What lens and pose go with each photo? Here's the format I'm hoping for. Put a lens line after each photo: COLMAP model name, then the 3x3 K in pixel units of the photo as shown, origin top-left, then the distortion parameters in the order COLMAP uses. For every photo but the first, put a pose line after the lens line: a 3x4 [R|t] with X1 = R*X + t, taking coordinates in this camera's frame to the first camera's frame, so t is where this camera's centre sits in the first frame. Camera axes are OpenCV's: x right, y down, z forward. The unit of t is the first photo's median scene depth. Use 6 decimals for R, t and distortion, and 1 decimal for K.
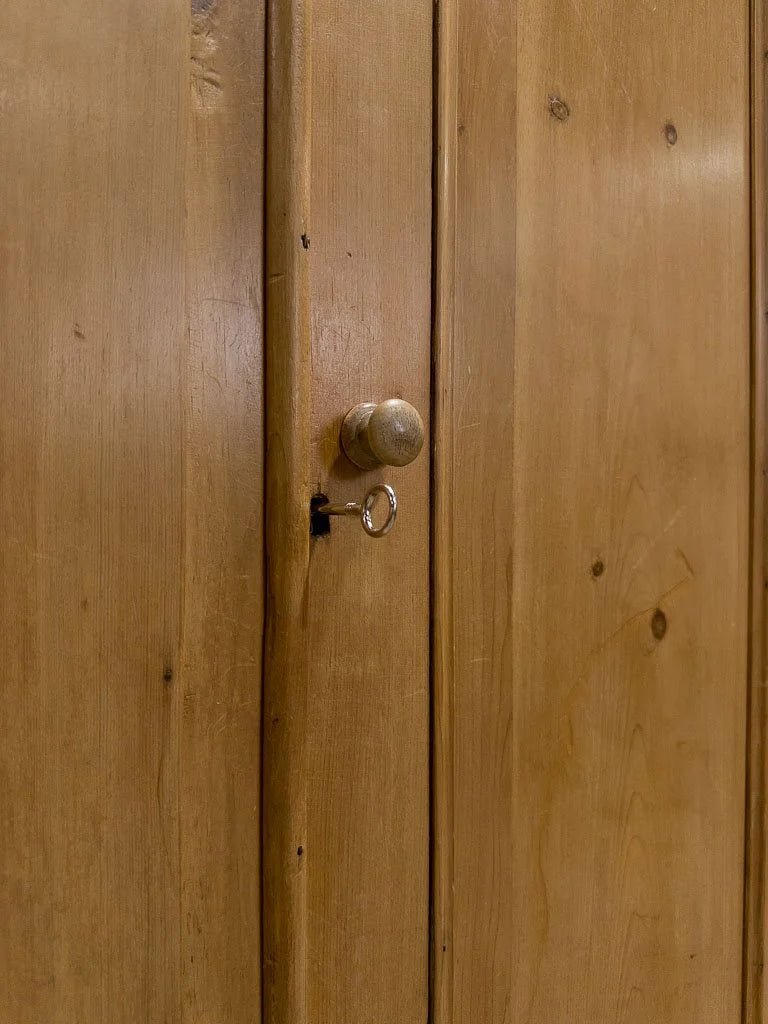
lens RADIAL K [[750.8, 0, 384.0], [0, 750.8, 512.0], [0, 0, 1]] dist [-0.002189, -0.008824]
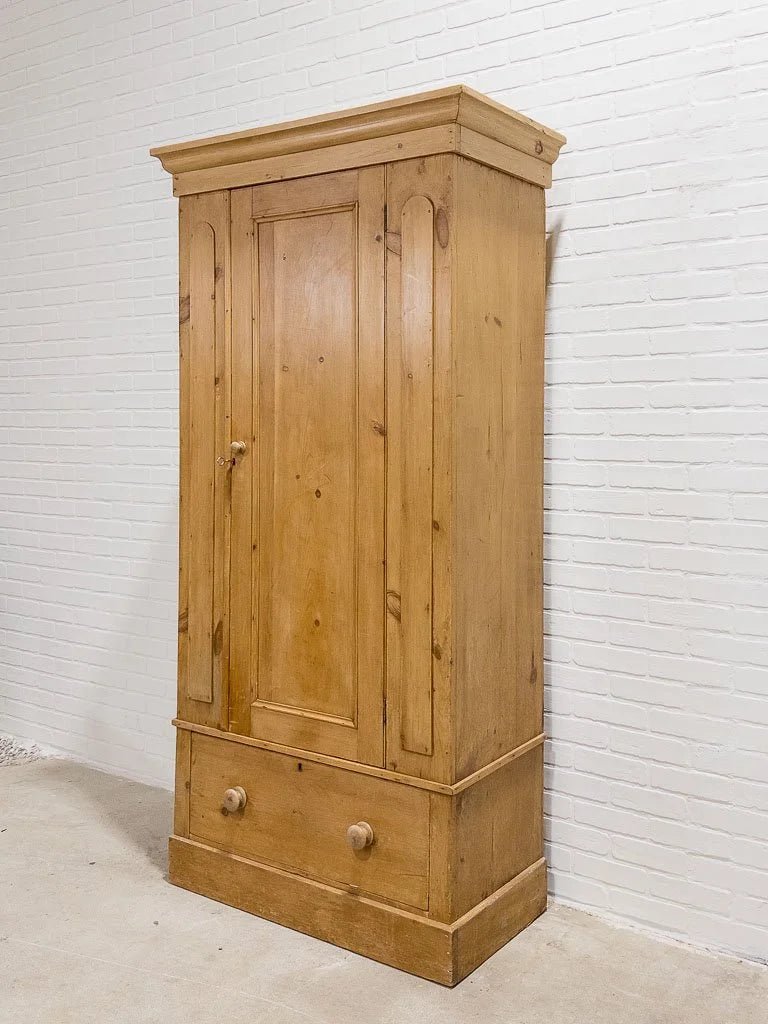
lens RADIAL K [[1018.6, 0, 344.1], [0, 1018.6, 421.6], [0, 0, 1]] dist [0.168343, -0.298850]
pose [[0.306226, 0.003330, -0.951953, 6.143482], [-0.000501, 0.999994, 0.003337, -0.263813], [0.951959, -0.000545, 0.306226, -0.484816]]
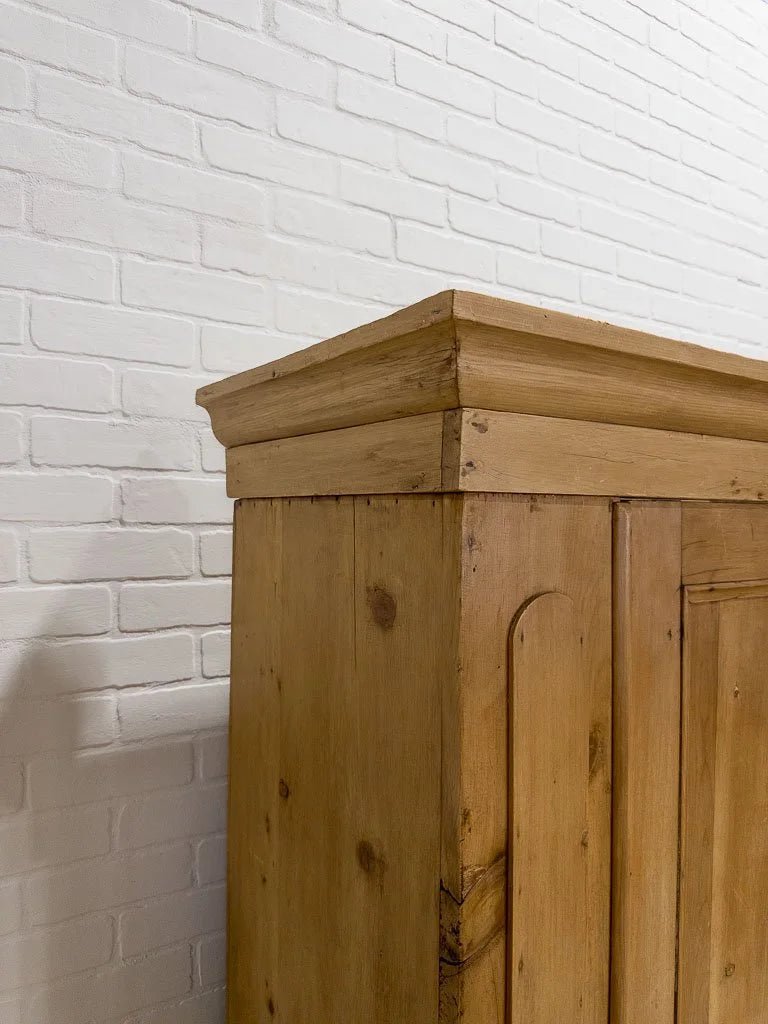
lens RADIAL K [[750.8, 0, 384.0], [0, 750.8, 512.0], [0, 0, 1]] dist [-0.002189, -0.008824]
pose [[0.999042, 0.008919, -0.042851, -0.505145], [-0.008778, 0.999955, 0.003484, -1.637936], [0.042880, -0.003105, 0.999075, -0.749691]]
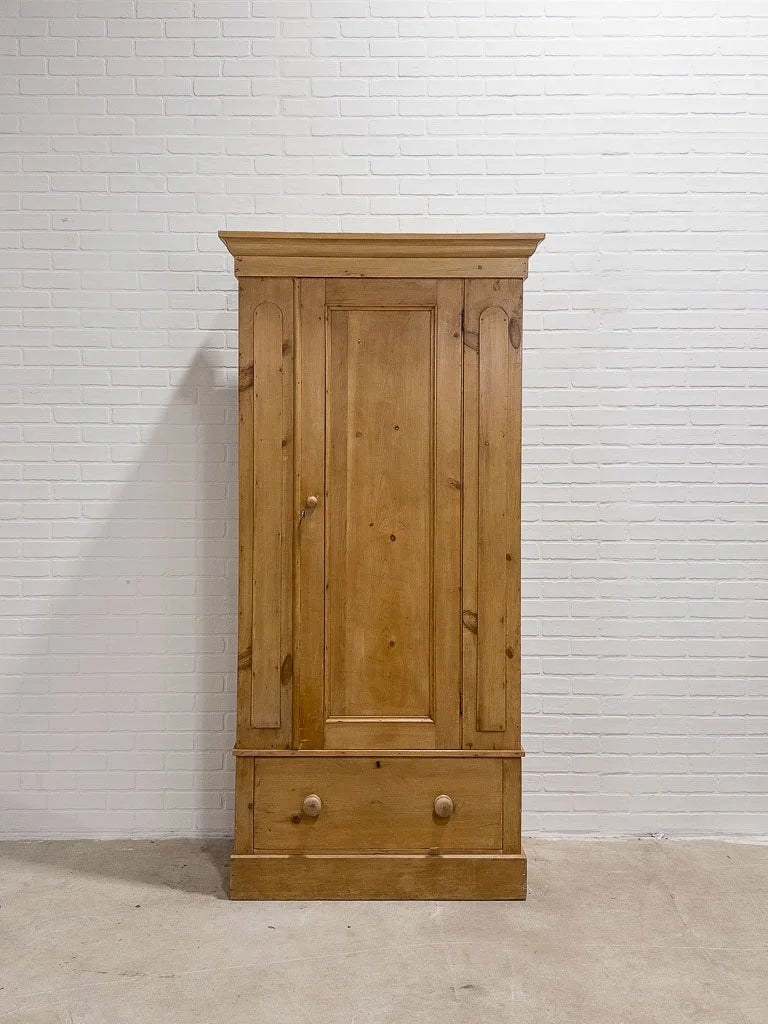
lens RADIAL K [[1036.5, 0, 362.7], [0, 1036.5, 448.3], [0, 0, 1]] dist [0.178550, -0.296336]
pose [[0.805909, 0.005626, -0.592013, 4.631490], [-0.000623, 0.999962, 0.008655, -0.524348], [0.592039, -0.006606, 0.805882, -4.886255]]
